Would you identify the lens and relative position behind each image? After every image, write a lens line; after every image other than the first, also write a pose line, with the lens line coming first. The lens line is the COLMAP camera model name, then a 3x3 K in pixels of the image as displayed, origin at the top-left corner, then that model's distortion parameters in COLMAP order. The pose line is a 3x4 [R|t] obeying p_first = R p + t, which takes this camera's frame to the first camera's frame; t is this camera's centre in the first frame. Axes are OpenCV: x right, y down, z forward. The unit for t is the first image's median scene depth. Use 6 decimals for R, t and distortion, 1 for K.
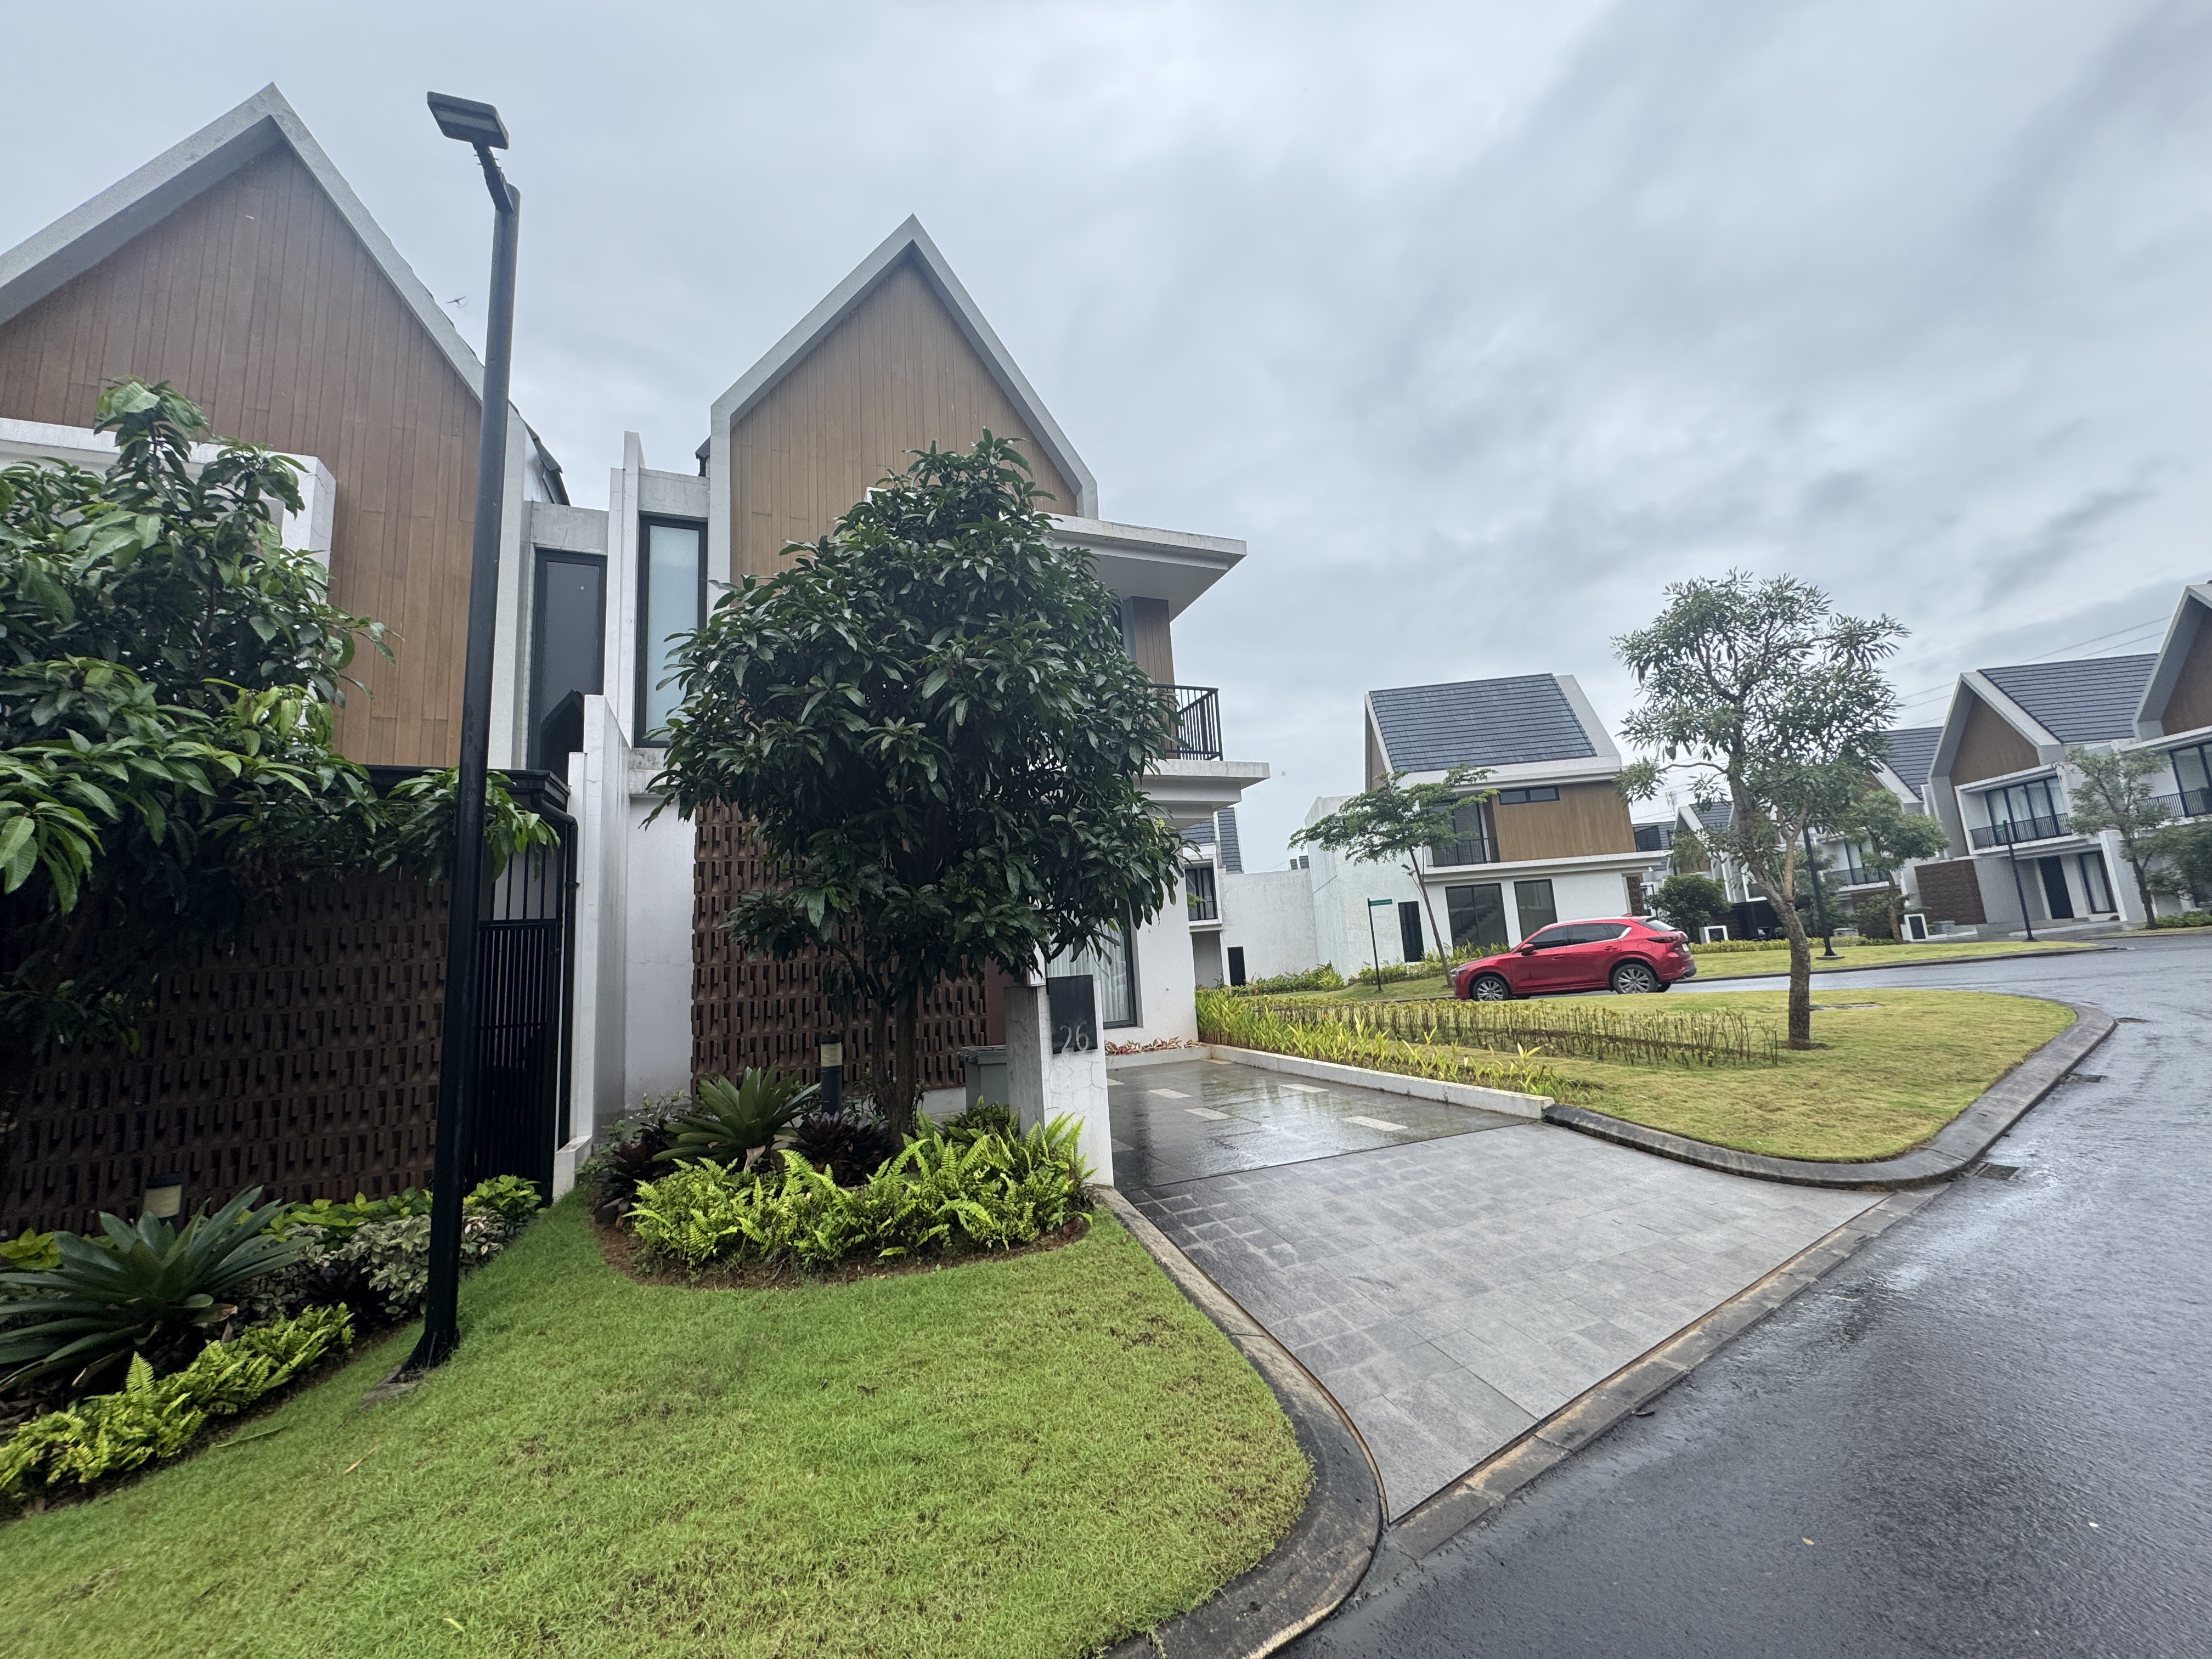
lens RADIAL K [[886.1, 0, 1107.8], [0, 886.1, 821.2], [0, 0, 1]] dist [-0.002287, -0.000062]
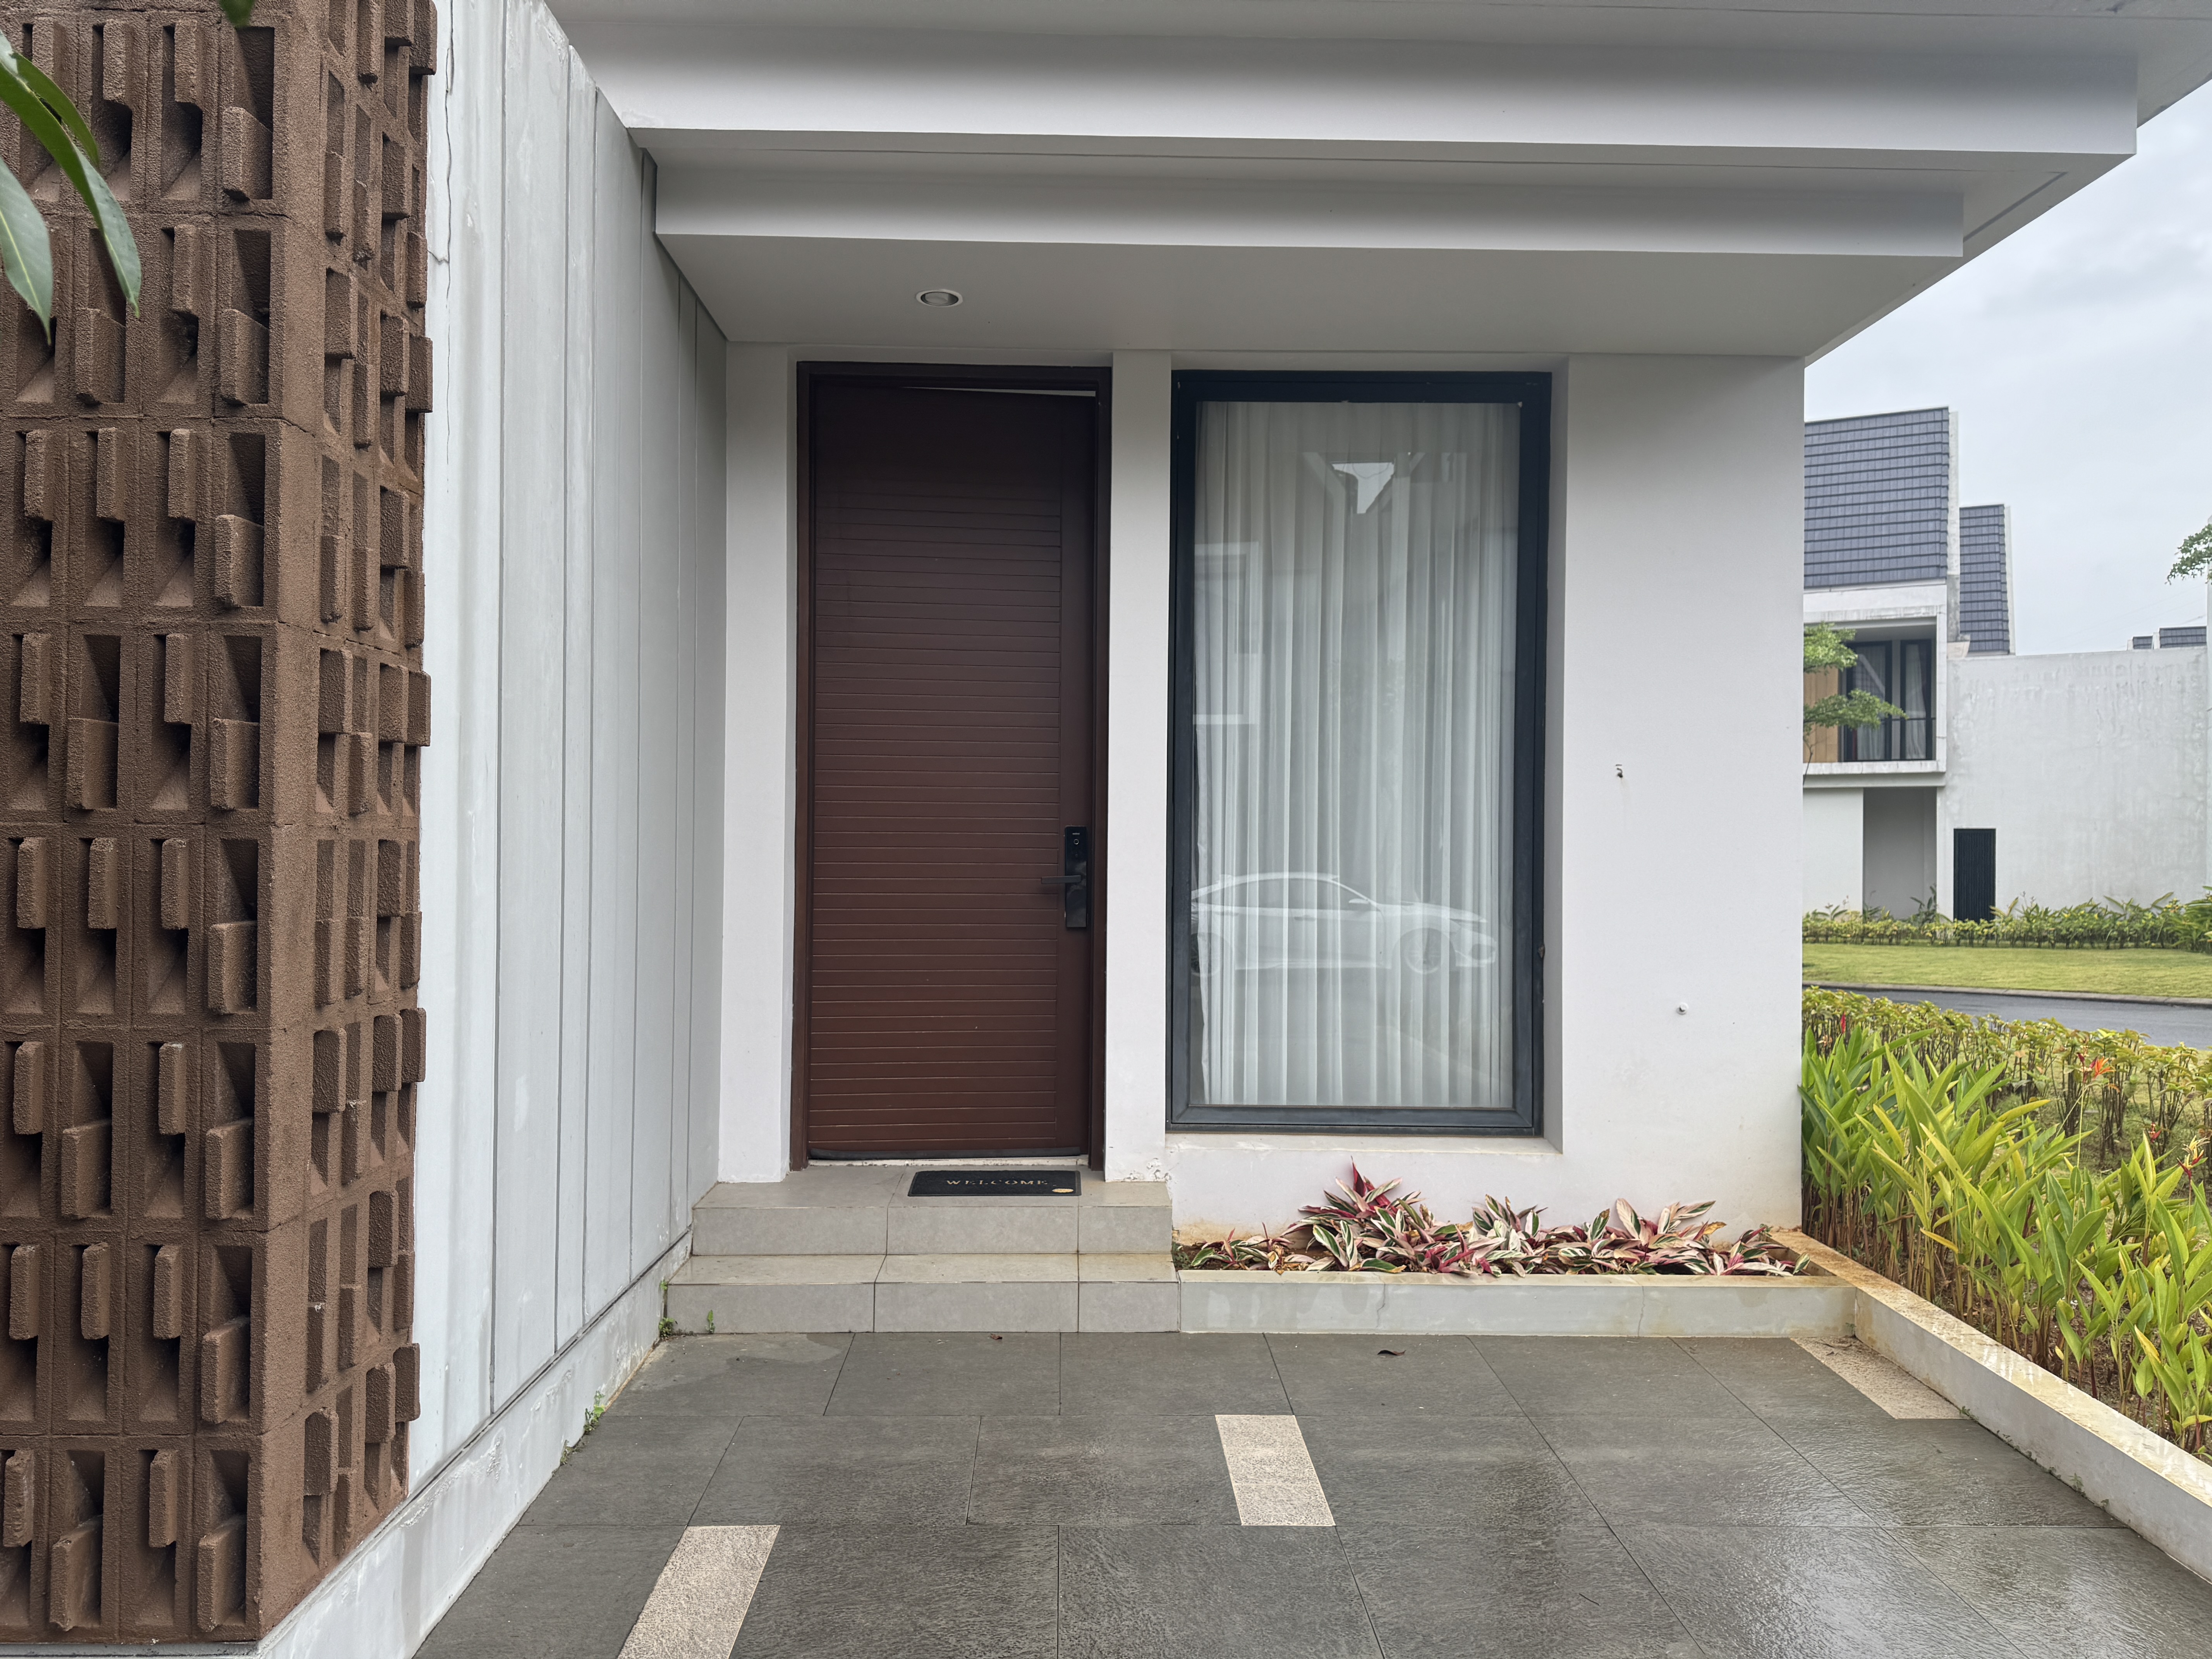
lens RADIAL K [[1537.1, 0, 1104.9], [0, 1537.1, 828.0], [0, 0, 1]] dist [0.000072, 0.000635]
pose [[0.930483, 0.070253, -0.359535, 0.021674], [-0.009195, 0.985609, 0.168790, 0.022387], [0.366219, -0.153750, 0.917739, 0.177351]]
